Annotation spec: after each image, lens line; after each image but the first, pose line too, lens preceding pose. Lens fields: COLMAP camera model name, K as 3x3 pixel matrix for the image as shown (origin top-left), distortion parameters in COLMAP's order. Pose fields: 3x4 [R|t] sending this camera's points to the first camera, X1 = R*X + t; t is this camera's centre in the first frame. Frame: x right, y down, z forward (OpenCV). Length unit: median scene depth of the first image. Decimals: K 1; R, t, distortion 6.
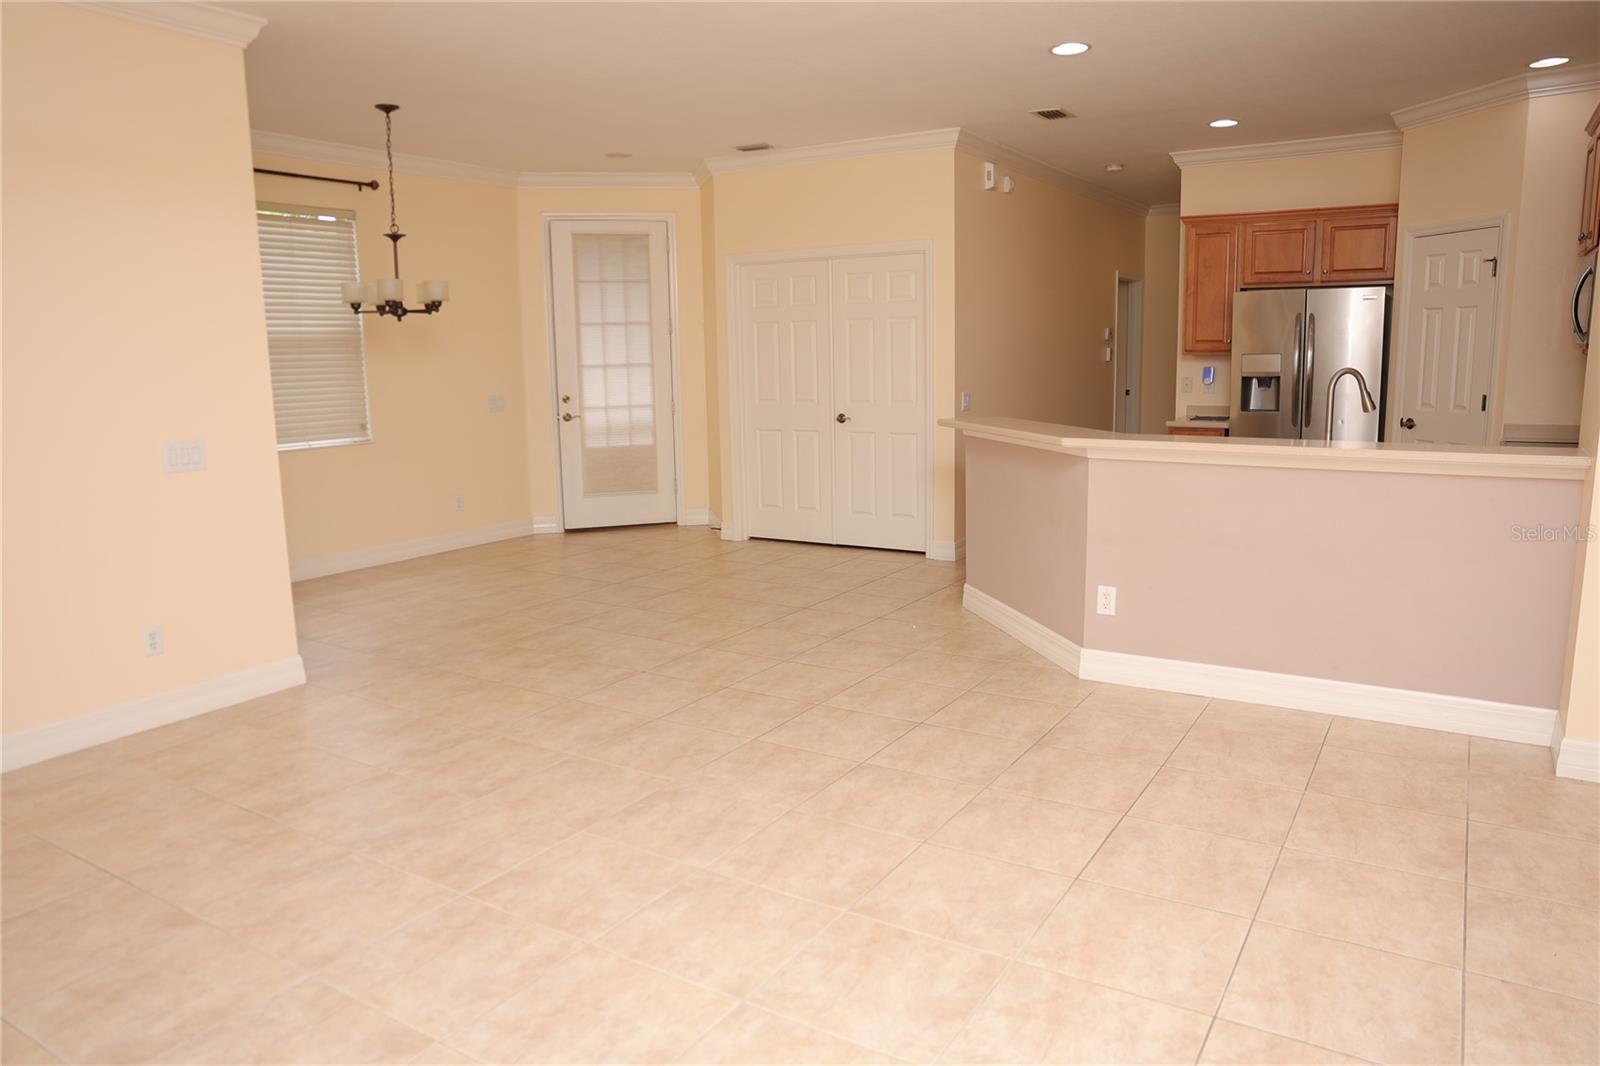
lens RADIAL K [[1092.8, 0, 800.0], [0, 1092.8, 533.0], [0, 0, 1]] dist [-0.112286, 0.092402]
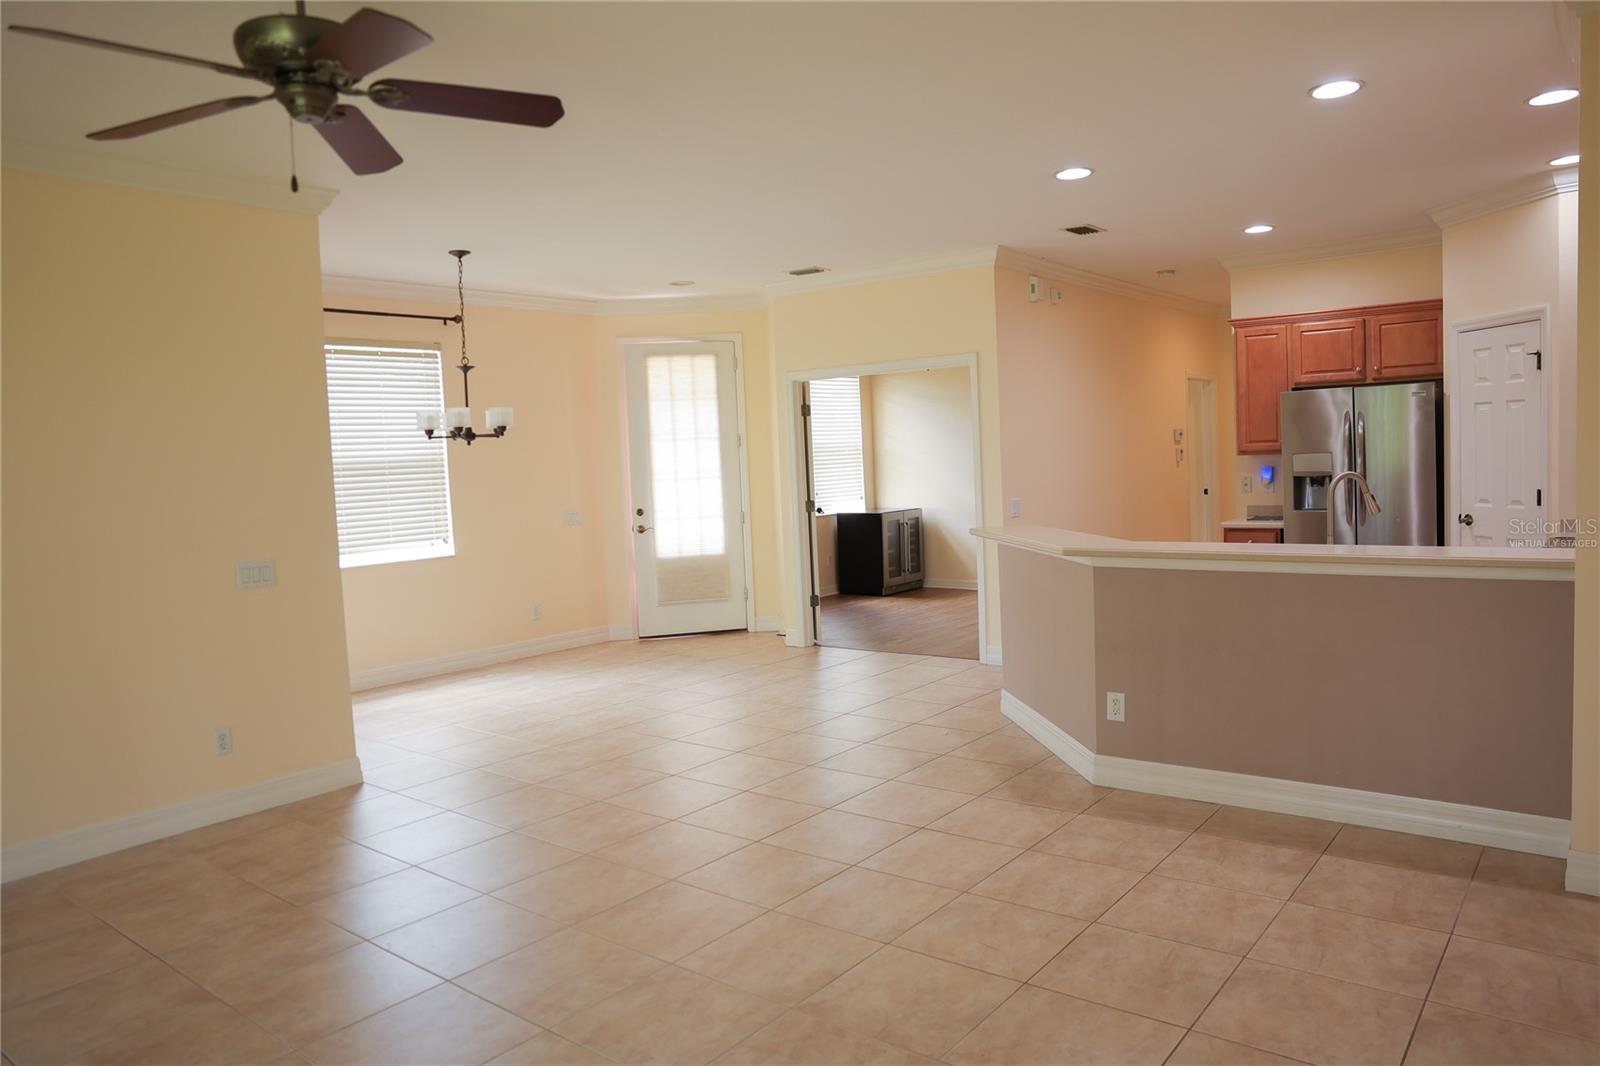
lens RADIAL K [[1092.8, 0, 800.0], [0, 1092.8, 533.0], [0, 0, 1]] dist [-0.112286, 0.092402]
pose [[0.993529, -0.017580, -0.112212, 0.107984], [0.007143, 0.995665, -0.092742, -0.007440], [0.113356, 0.091340, 0.989347, -0.044833]]
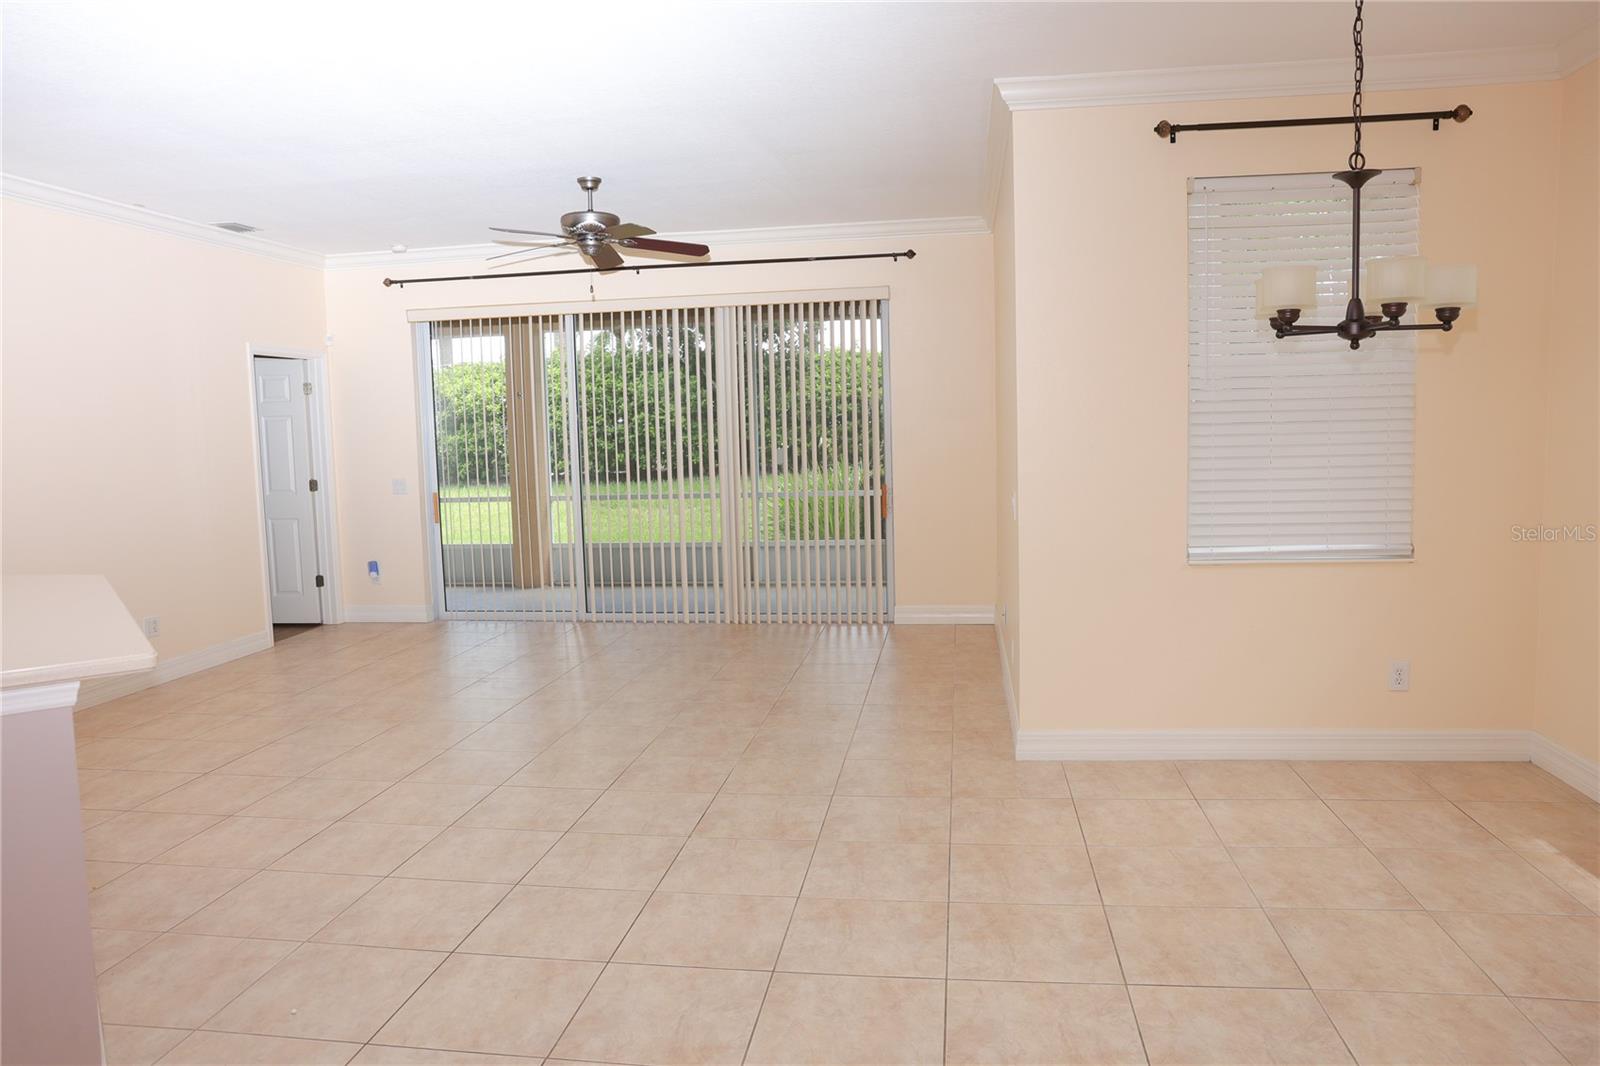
lens RADIAL K [[1092.8, 0, 800.0], [0, 1092.8, 533.0], [0, 0, 1]] dist [-0.112286, 0.092402]
pose [[-0.913608, 0.081799, -0.398282, 0.085822], [-0.027068, 0.965145, 0.260313, -0.318606], [0.405694, 0.248605, -0.879550, 1.820720]]
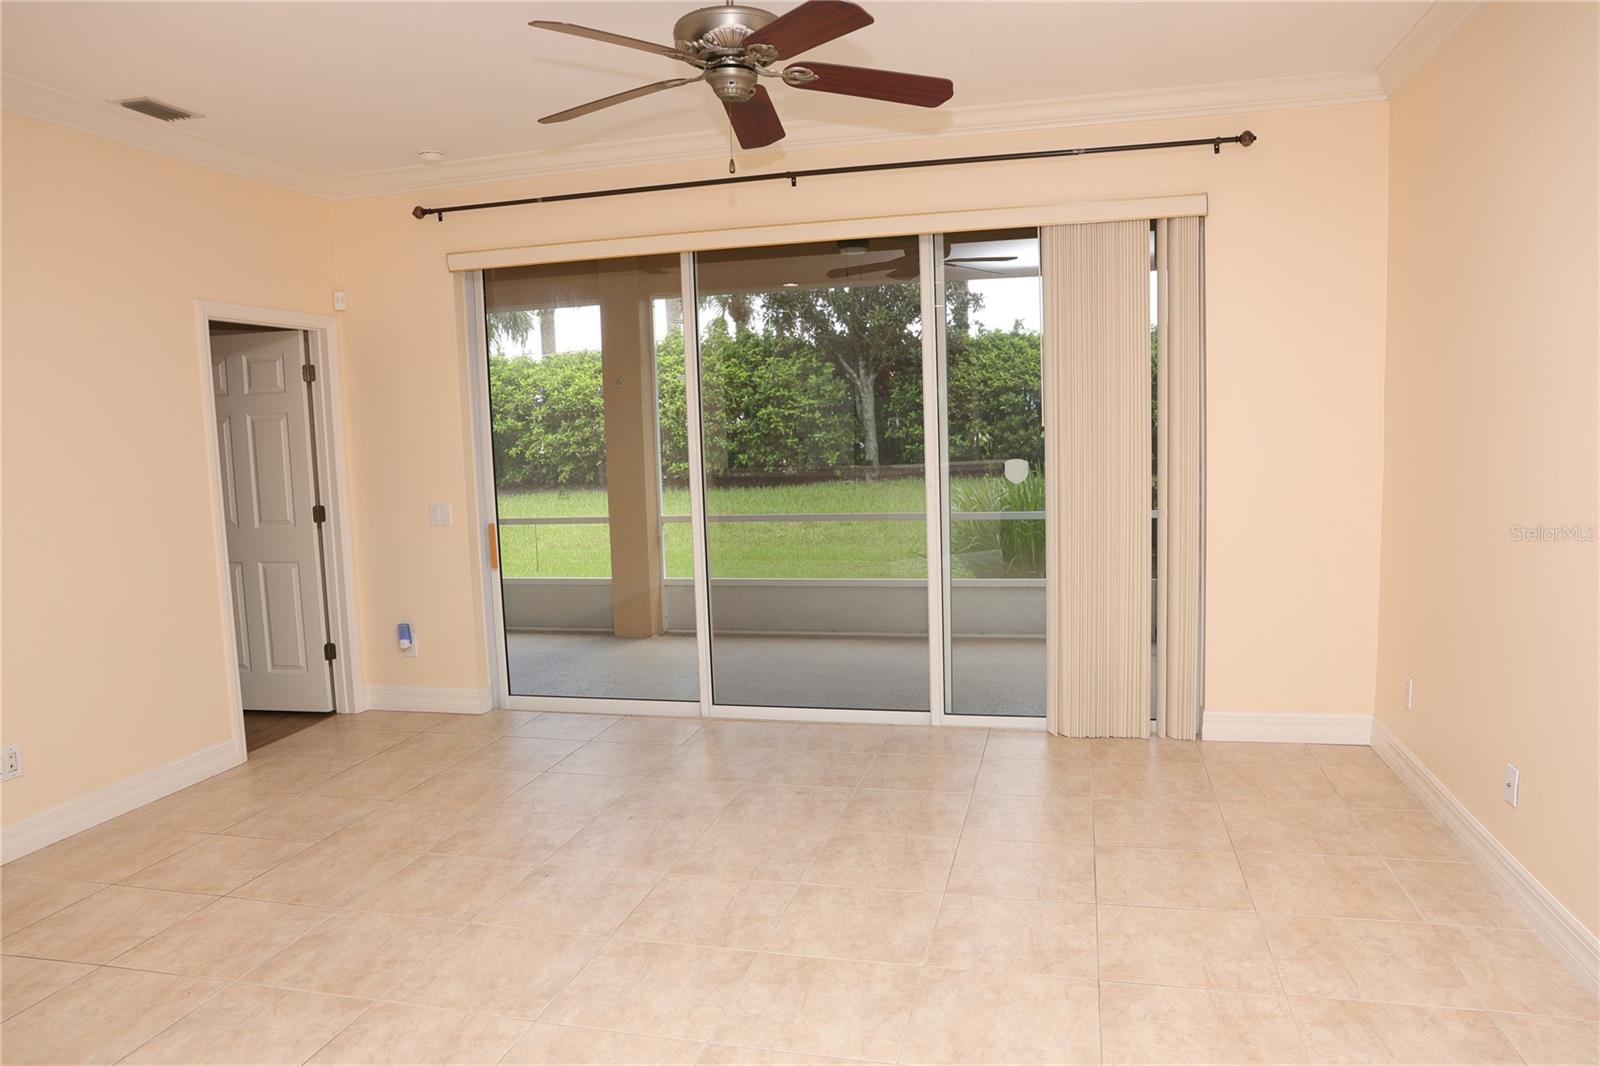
lens RADIAL K [[1092.8, 0, 800.0], [0, 1092.8, 533.0], [0, 0, 1]] dist [-0.112286, 0.092402]
pose [[-0.949794, 0.081897, -0.301967, -0.043340], [-0.001628, 0.963828, 0.266521, -0.214501], [0.312871, 0.253631, -0.915305, 1.196420]]
